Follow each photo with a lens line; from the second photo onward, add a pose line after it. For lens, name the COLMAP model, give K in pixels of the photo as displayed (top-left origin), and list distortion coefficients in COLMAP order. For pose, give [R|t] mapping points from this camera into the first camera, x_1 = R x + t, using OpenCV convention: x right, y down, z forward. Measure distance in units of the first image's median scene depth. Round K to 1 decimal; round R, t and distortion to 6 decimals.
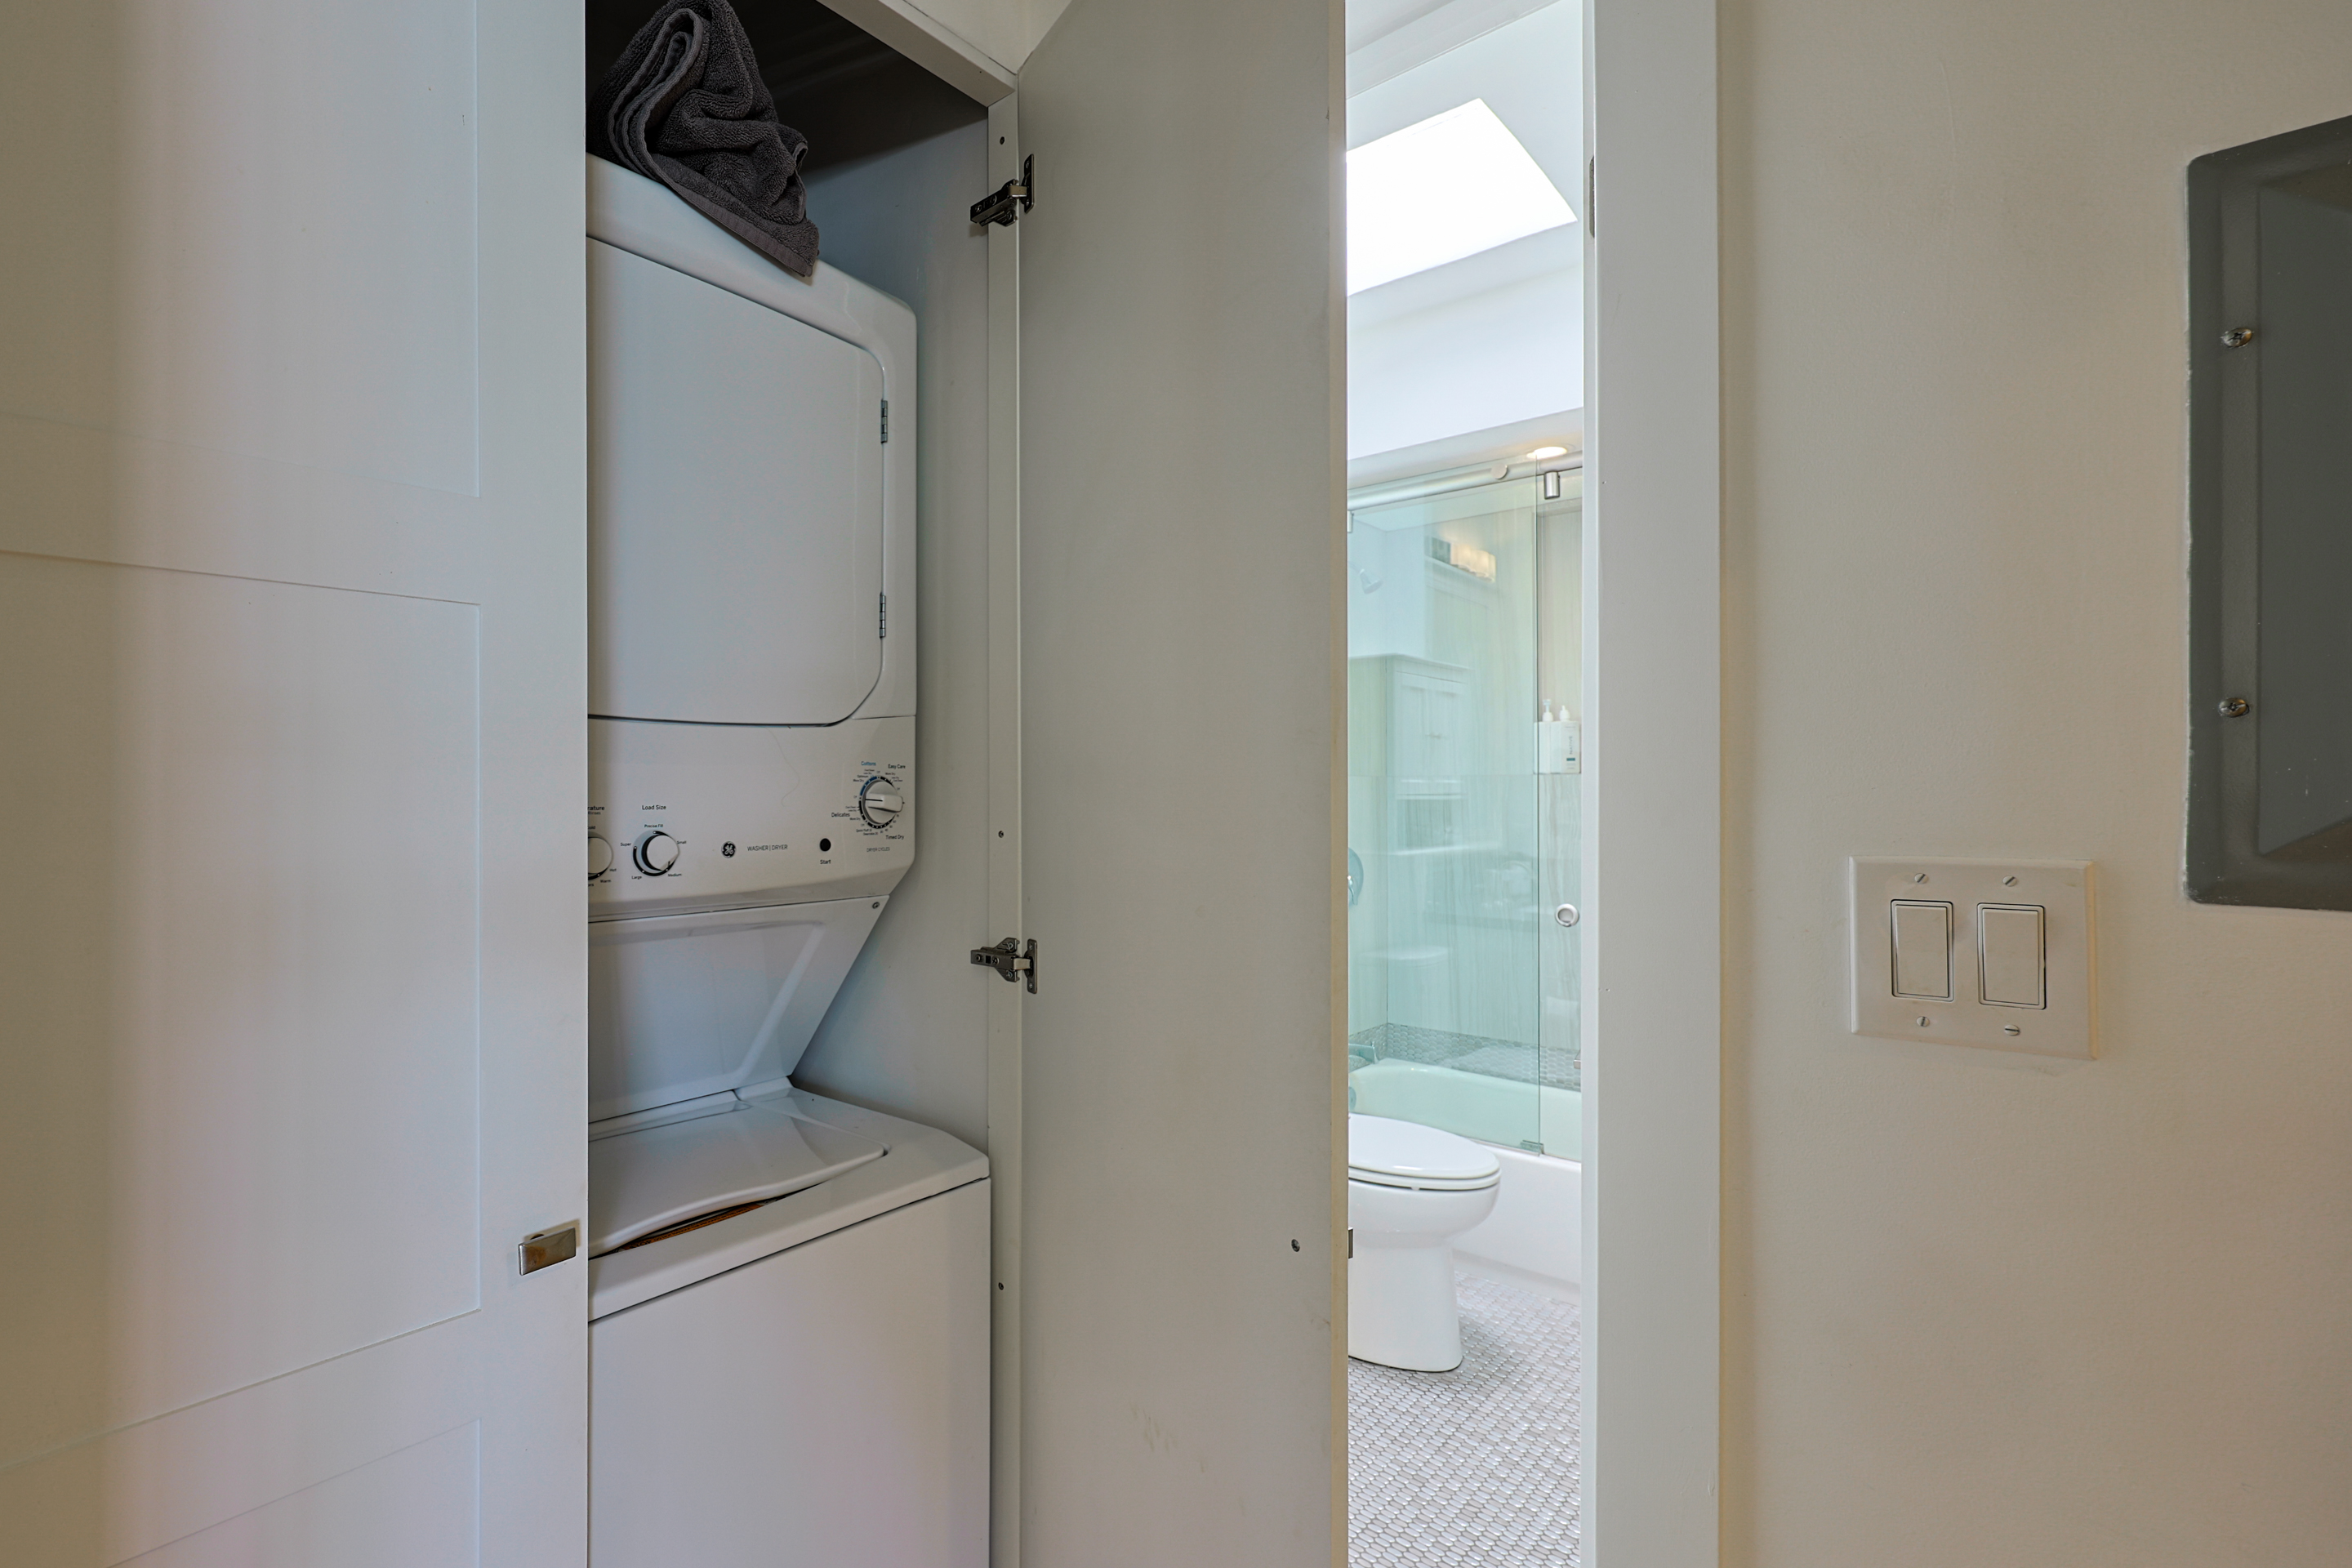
lens RADIAL K [[1047.9, 0, 1156.4], [0, 1047.9, 784.7], [0, 0, 1]] dist [-0.000521, 0.001749]
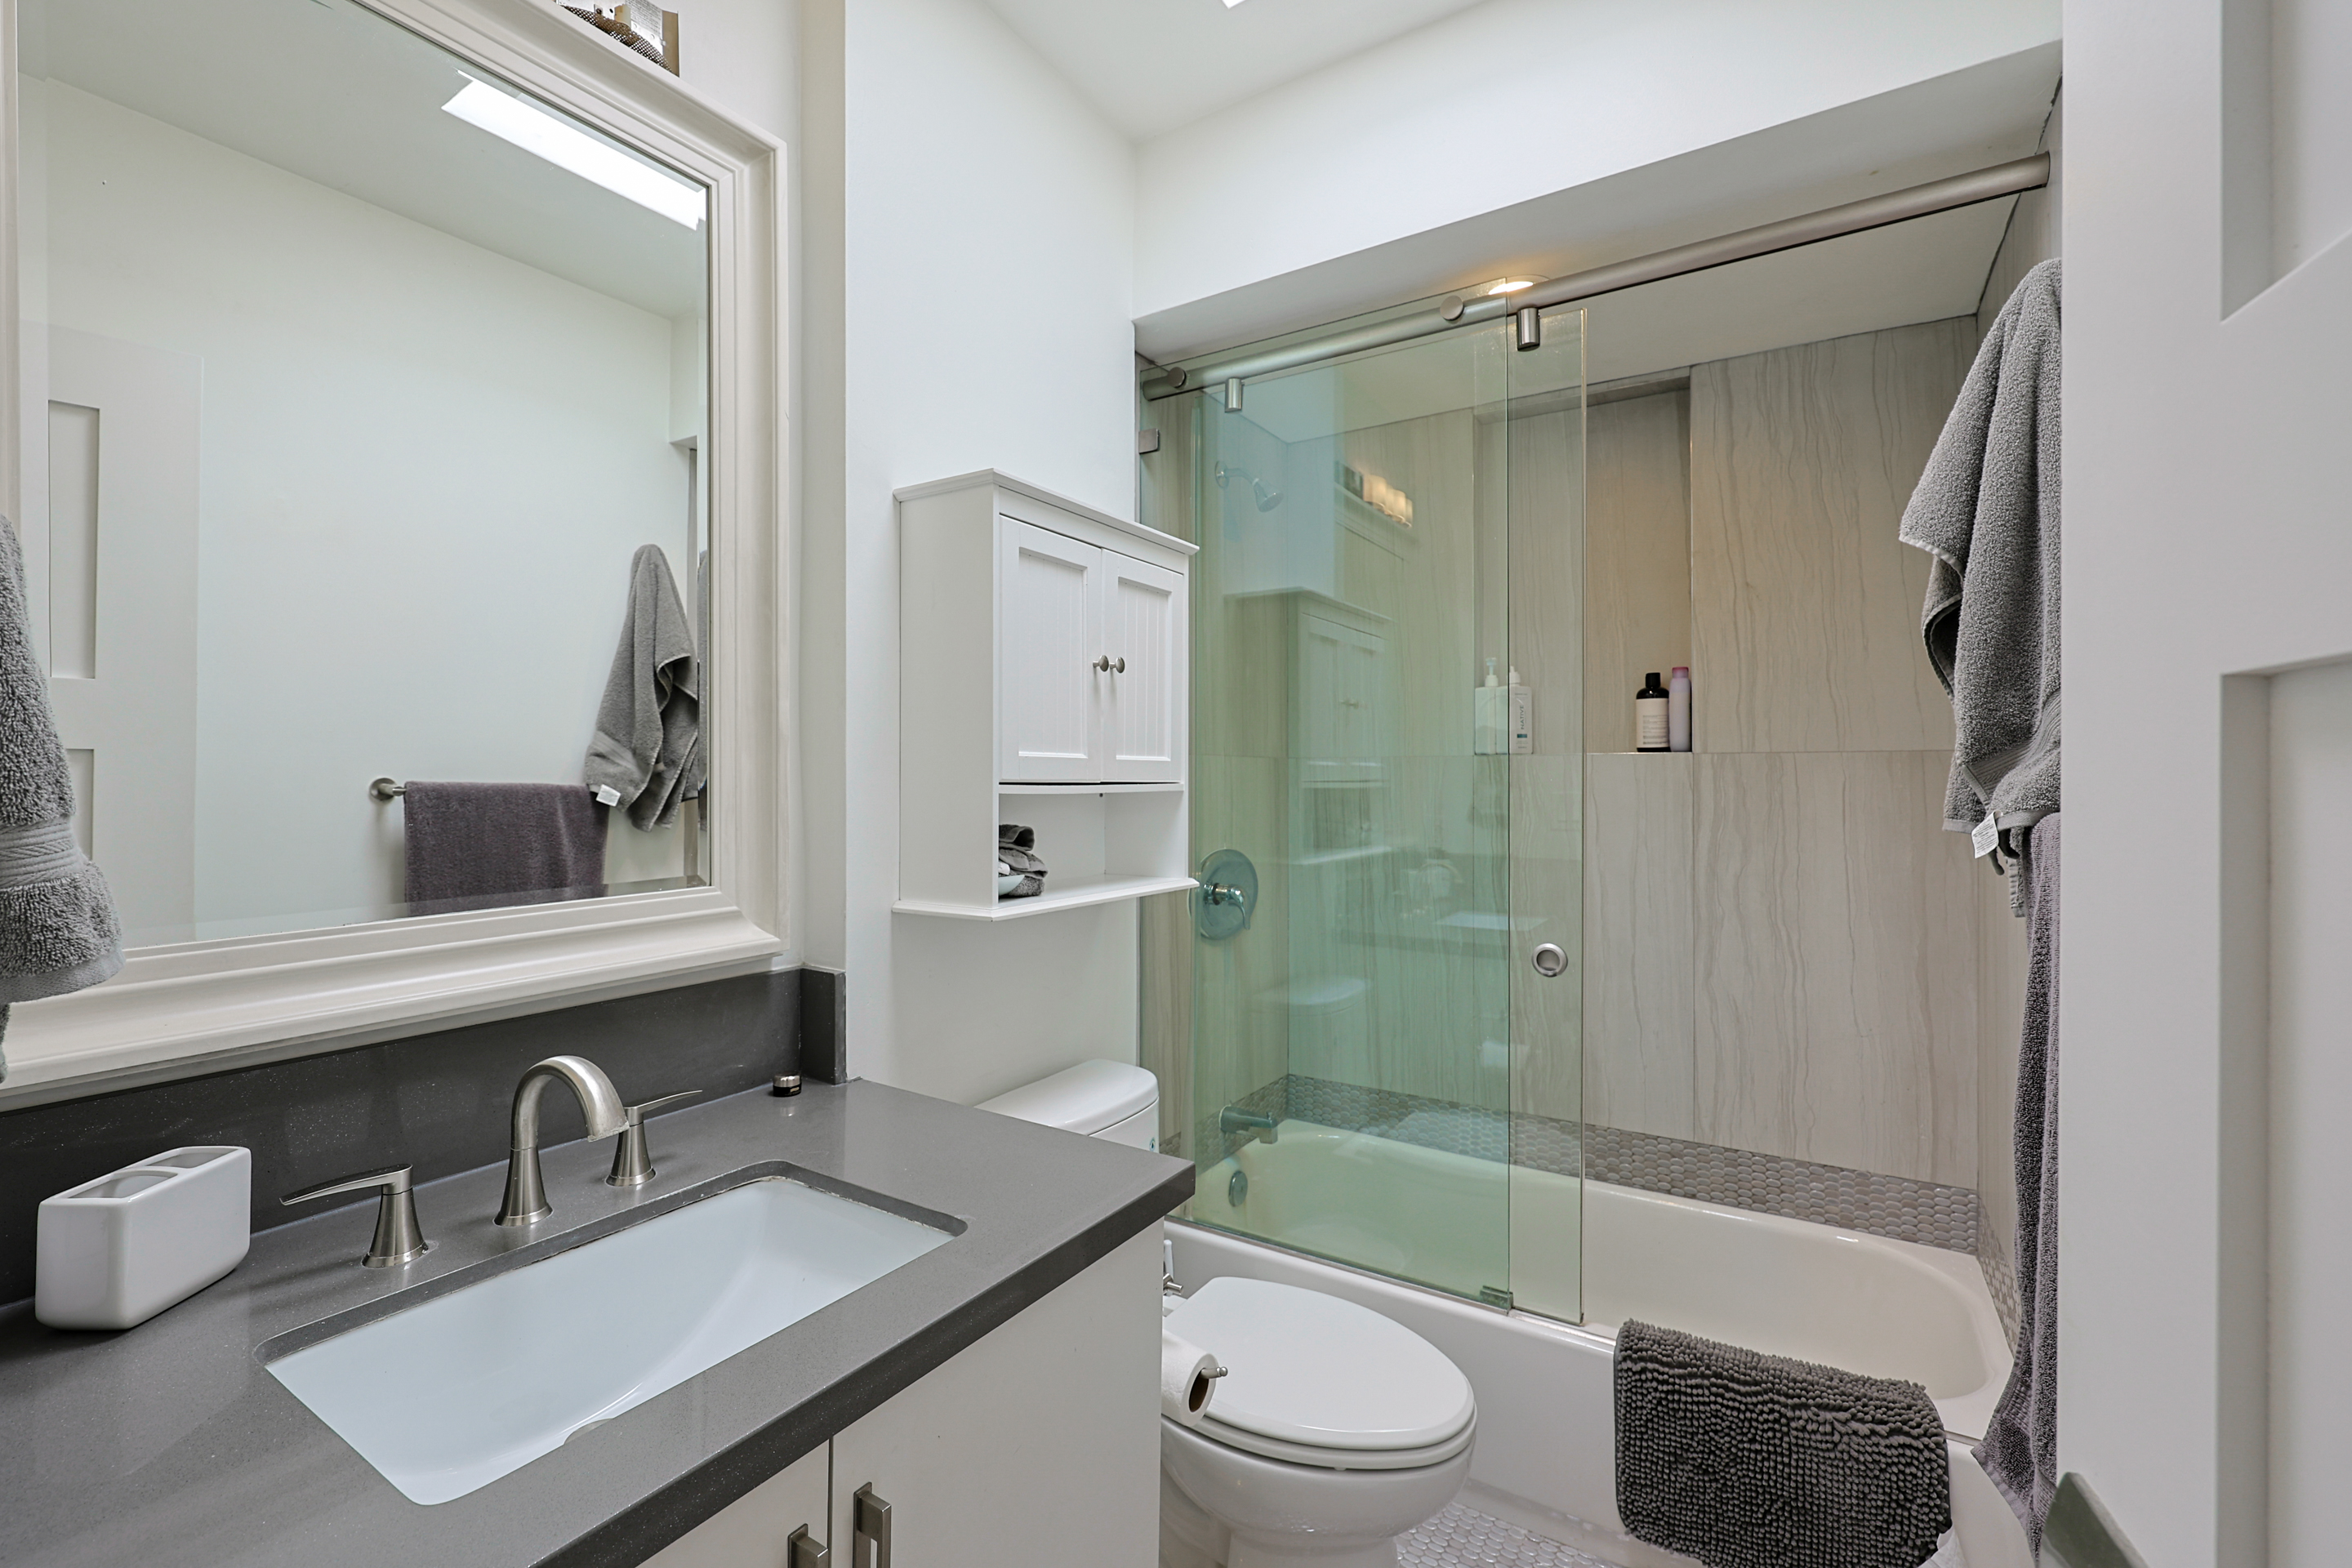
lens RADIAL K [[1047.9, 0, 1179.9], [0, 1047.9, 778.9], [0, 0, 1]] dist [-0.000521, 0.001749]
pose [[0.993241, -0.000643, 0.116067, 0.053011], [-0.000430, 0.999957, 0.009218, 0.000751], [-0.116068, -0.009205, 0.993199, 0.250263]]
